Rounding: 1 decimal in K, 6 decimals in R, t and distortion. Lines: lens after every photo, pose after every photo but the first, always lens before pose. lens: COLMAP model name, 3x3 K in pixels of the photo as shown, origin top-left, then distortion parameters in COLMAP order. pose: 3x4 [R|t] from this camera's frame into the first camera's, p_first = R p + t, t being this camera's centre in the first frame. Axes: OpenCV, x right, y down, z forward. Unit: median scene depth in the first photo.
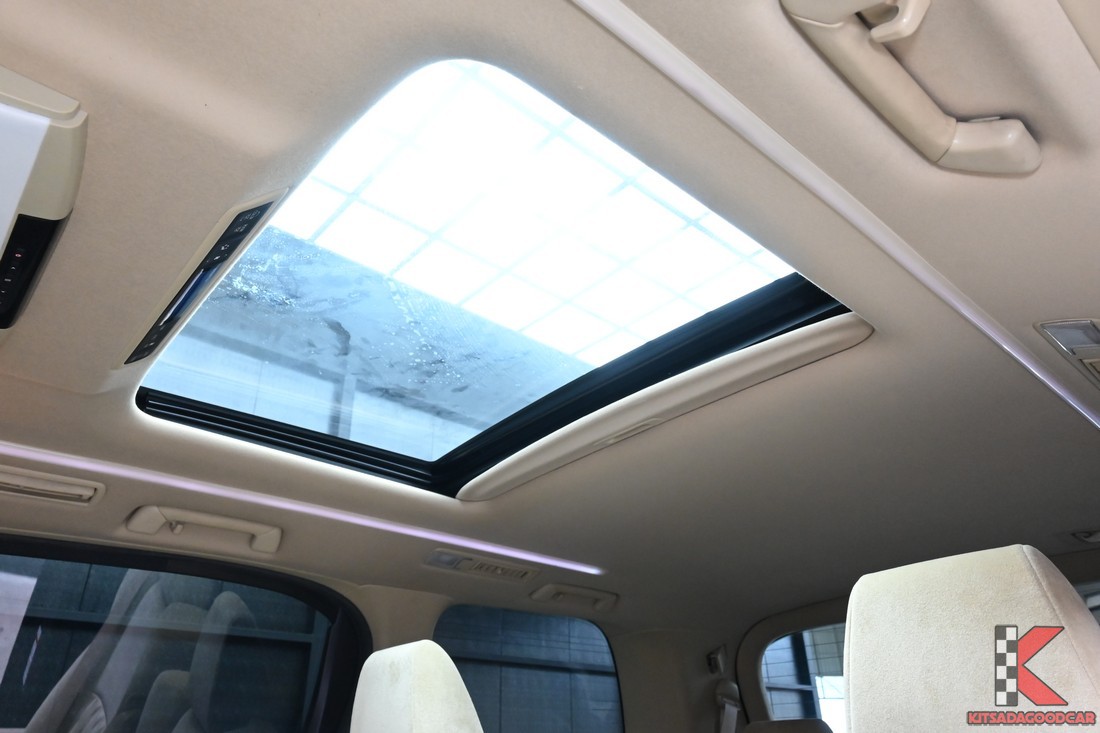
lens RADIAL K [[777.1, 0, 550.0], [0, 777.1, 366.5], [0, 0, 1]] dist [-0.006283, 0.001588]
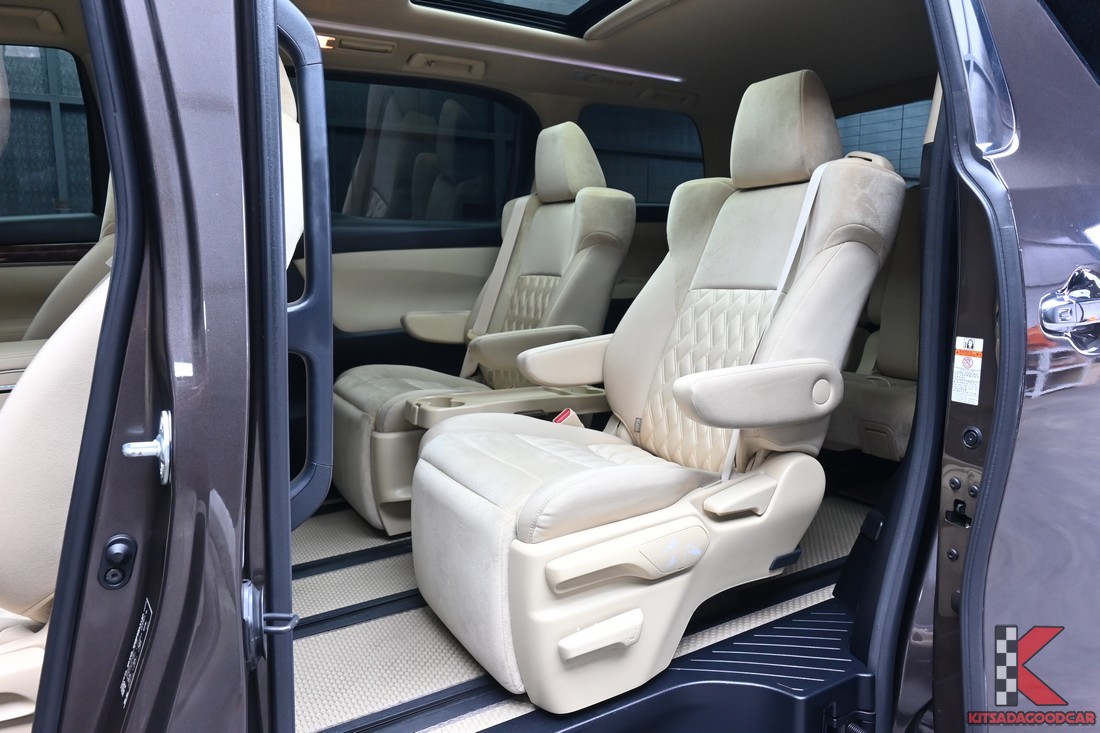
lens RADIAL K [[777.1, 0, 550.0], [0, 777.1, 366.5], [0, 0, 1]] dist [-0.006283, 0.001588]
pose [[0.976365, 0.041600, -0.212087, 0.190624], [0.087043, 0.822516, 0.562042, -0.192307], [0.197826, -0.567218, 0.799455, -0.742192]]
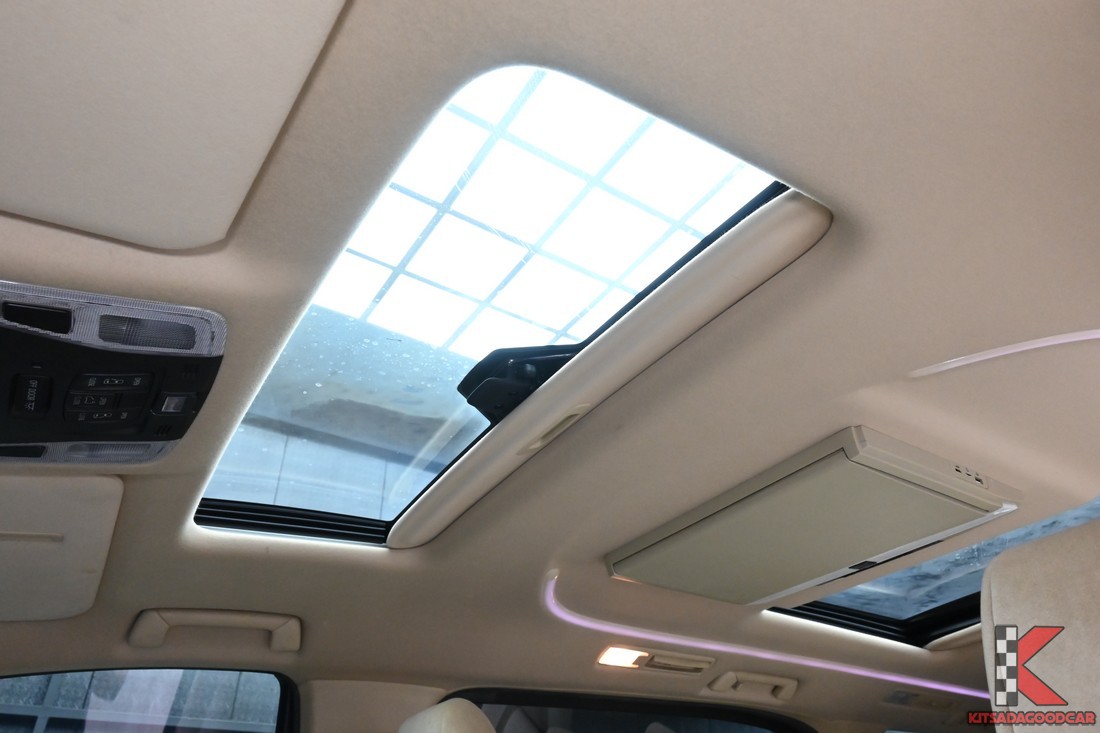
lens RADIAL K [[777.1, 0, 550.0], [0, 777.1, 366.5], [0, 0, 1]] dist [-0.006283, 0.001588]
pose [[0.989434, -0.087625, -0.115507, -0.541944], [0.073722, 0.990082, -0.119591, -0.179245], [0.124841, 0.109812, 0.986081, -0.369725]]
